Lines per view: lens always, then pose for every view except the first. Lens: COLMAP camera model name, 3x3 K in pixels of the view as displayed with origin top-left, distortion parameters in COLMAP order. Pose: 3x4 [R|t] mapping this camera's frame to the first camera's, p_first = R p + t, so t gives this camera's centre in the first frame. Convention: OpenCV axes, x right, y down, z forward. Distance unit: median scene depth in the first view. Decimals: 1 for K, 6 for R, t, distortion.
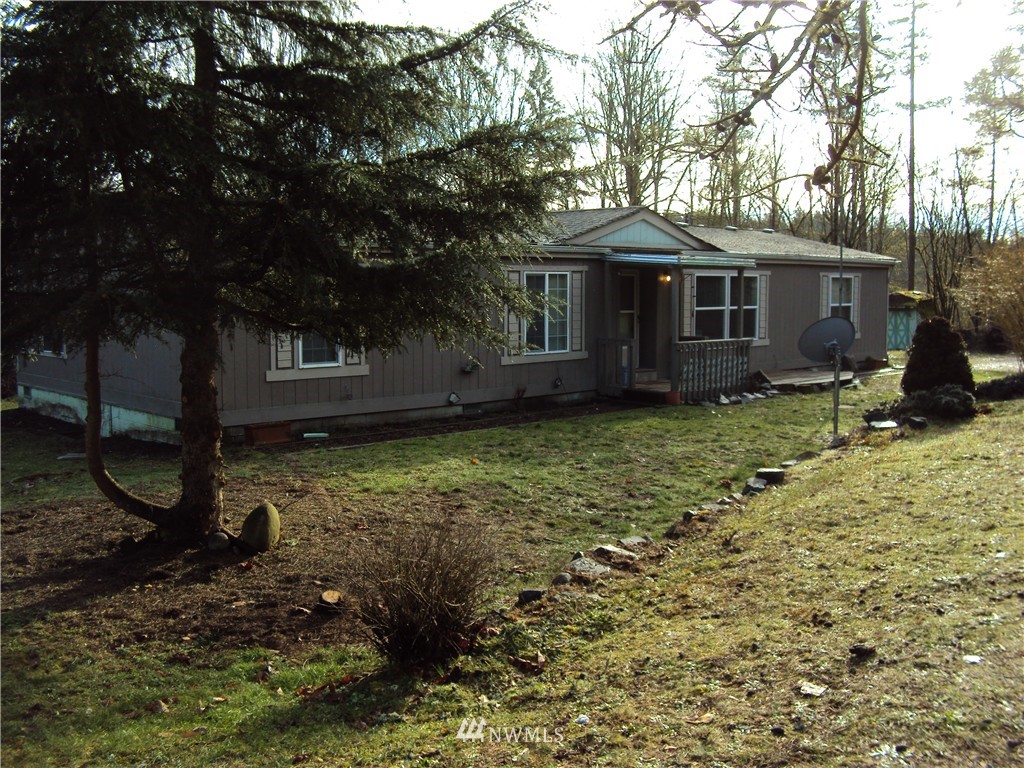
lens RADIAL K [[1055.9, 0, 505.2], [0, 1055.9, 367.1], [0, 0, 1]] dist [-0.199112, 0.201664]
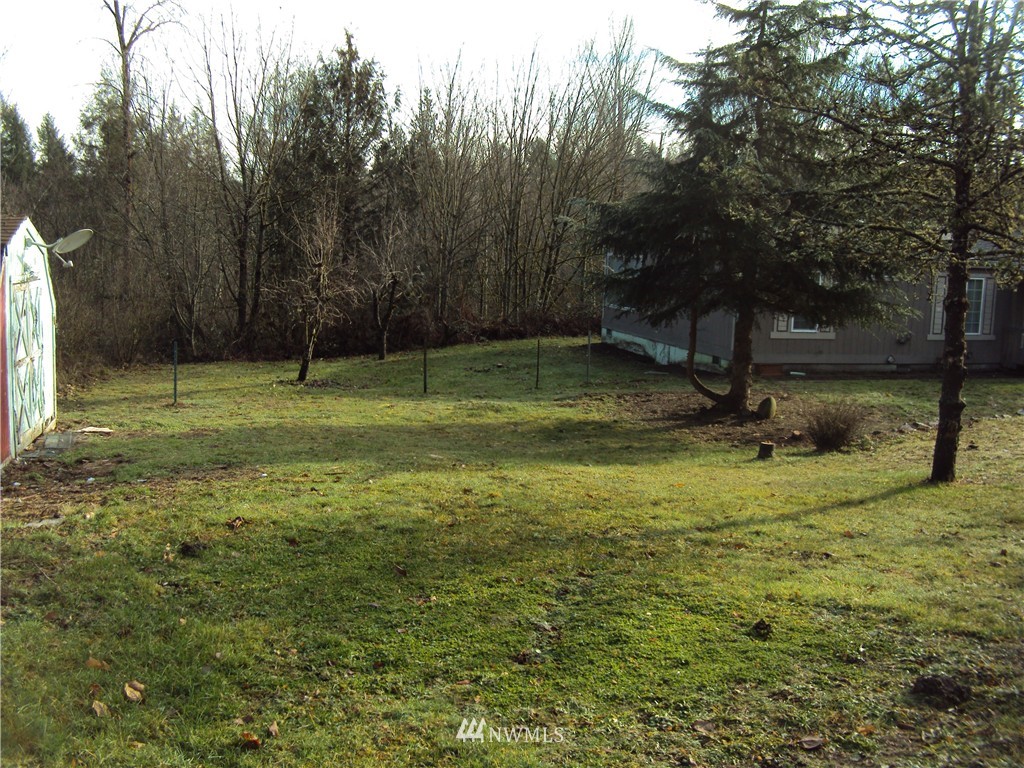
lens RADIAL K [[1055.9, 0, 505.2], [0, 1055.9, 367.1], [0, 0, 1]] dist [-0.199112, 0.201664]
pose [[0.894364, 0.089619, -0.438270, 0.106991], [-0.071041, 0.995748, 0.058644, -0.006827], [0.441662, -0.021314, 0.896928, -0.576676]]
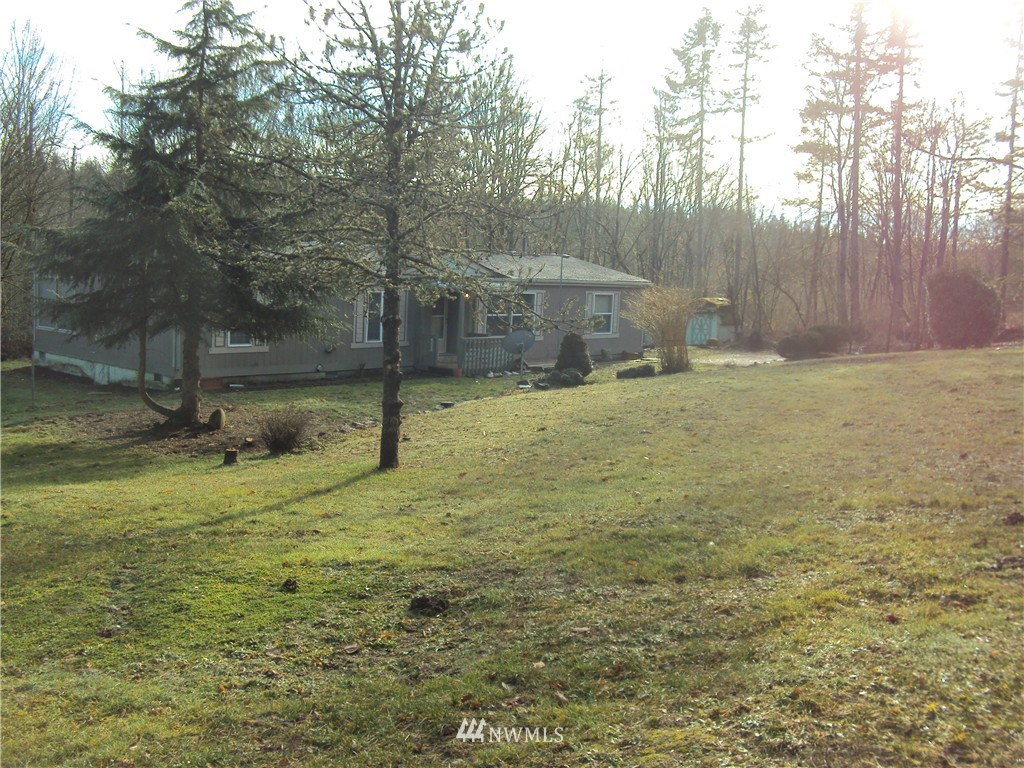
lens RADIAL K [[1055.9, 0, 505.2], [0, 1055.9, 367.1], [0, 0, 1]] dist [-0.199112, 0.201664]
pose [[0.995191, 0.033893, 0.091898, 0.090328], [-0.035618, 0.999218, 0.017194, -0.010088], [-0.091244, -0.020385, 0.995620, -0.671419]]
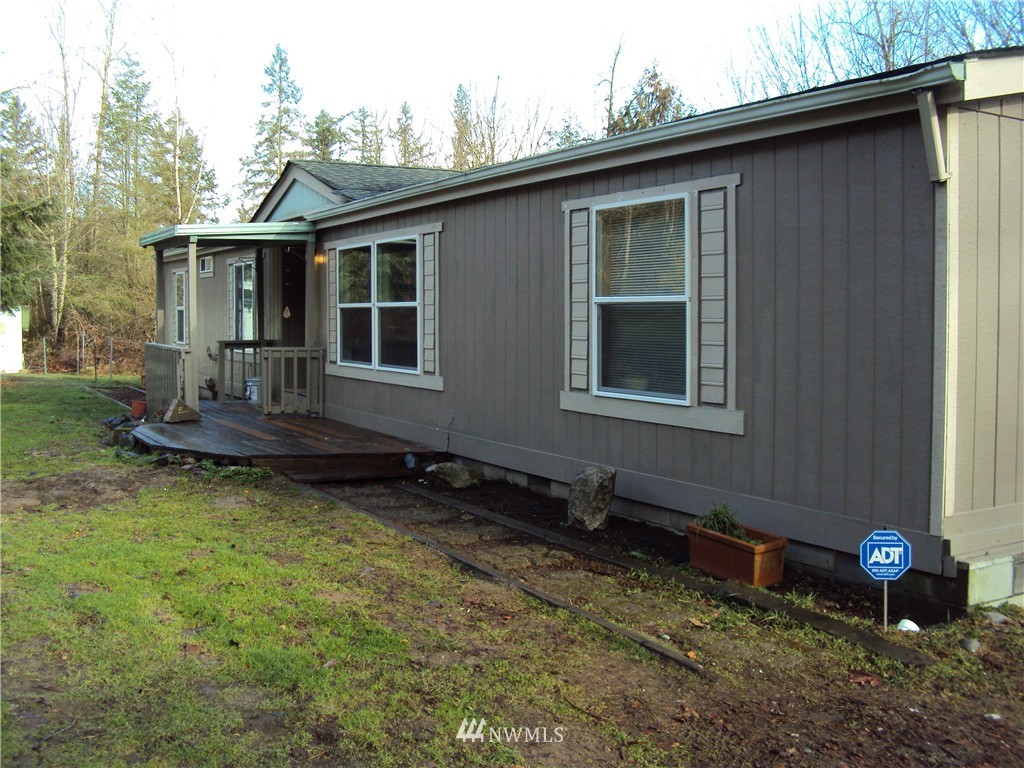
lens RADIAL K [[1055.9, 0, 505.2], [0, 1055.9, 367.1], [0, 0, 1]] dist [-0.199112, 0.201664]
pose [[-0.187051, 0.028588, -0.981934, 0.697776], [-0.105655, 0.993193, 0.049042, -0.056781], [0.976652, 0.112920, -0.182757, 1.133261]]
